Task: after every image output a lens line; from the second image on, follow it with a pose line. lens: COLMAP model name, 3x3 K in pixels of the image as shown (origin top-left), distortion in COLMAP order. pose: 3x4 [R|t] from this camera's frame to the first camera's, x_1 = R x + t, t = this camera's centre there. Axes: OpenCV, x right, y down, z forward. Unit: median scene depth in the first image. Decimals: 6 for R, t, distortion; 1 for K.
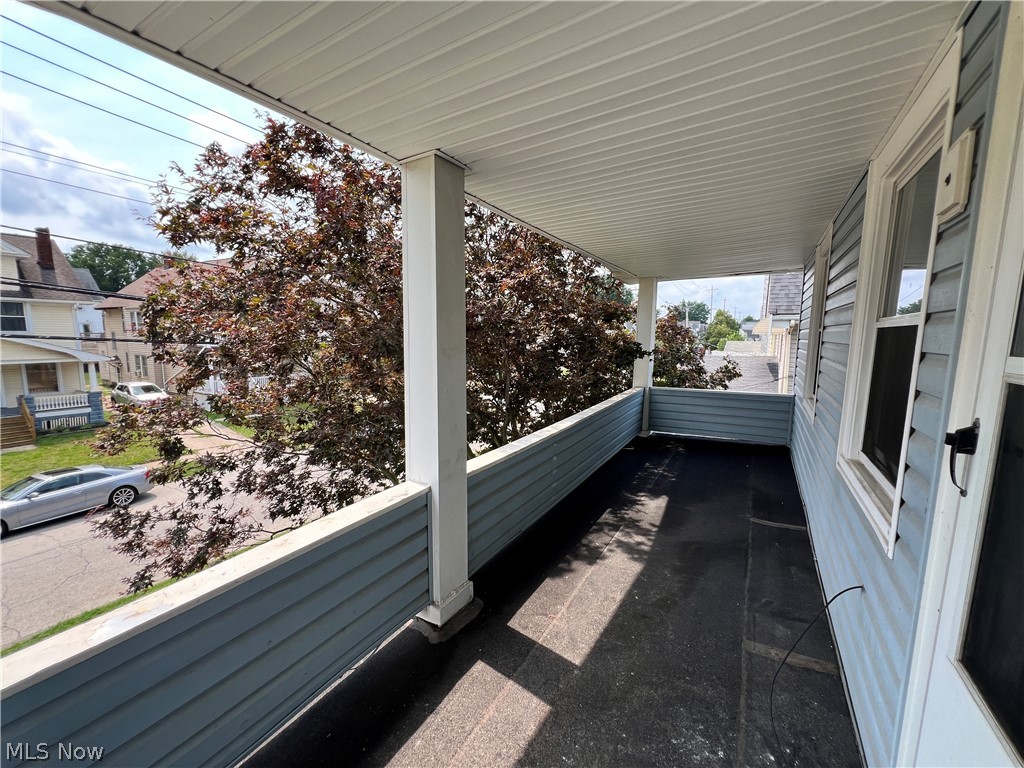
lens RADIAL K [[420.6, 0, 514.4], [0, 420.6, 385.2], [0, 0, 1]] dist [-0.001538, 0.001013]
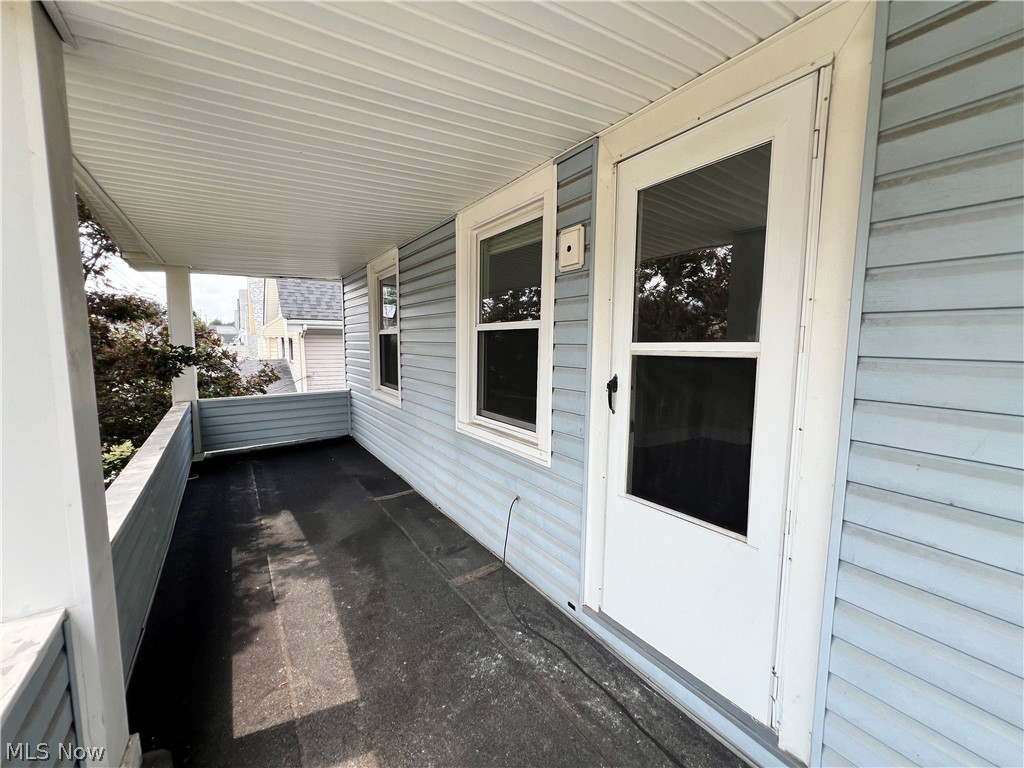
lens RADIAL K [[420.6, 0, 509.6], [0, 420.6, 381.9], [0, 0, 1]] dist [-0.001538, 0.001013]
pose [[0.444609, -0.087500, 0.891441, -0.278569], [0.104692, 0.993472, 0.045300, -0.007449], [-0.889586, 0.073186, 0.450867, 0.160423]]
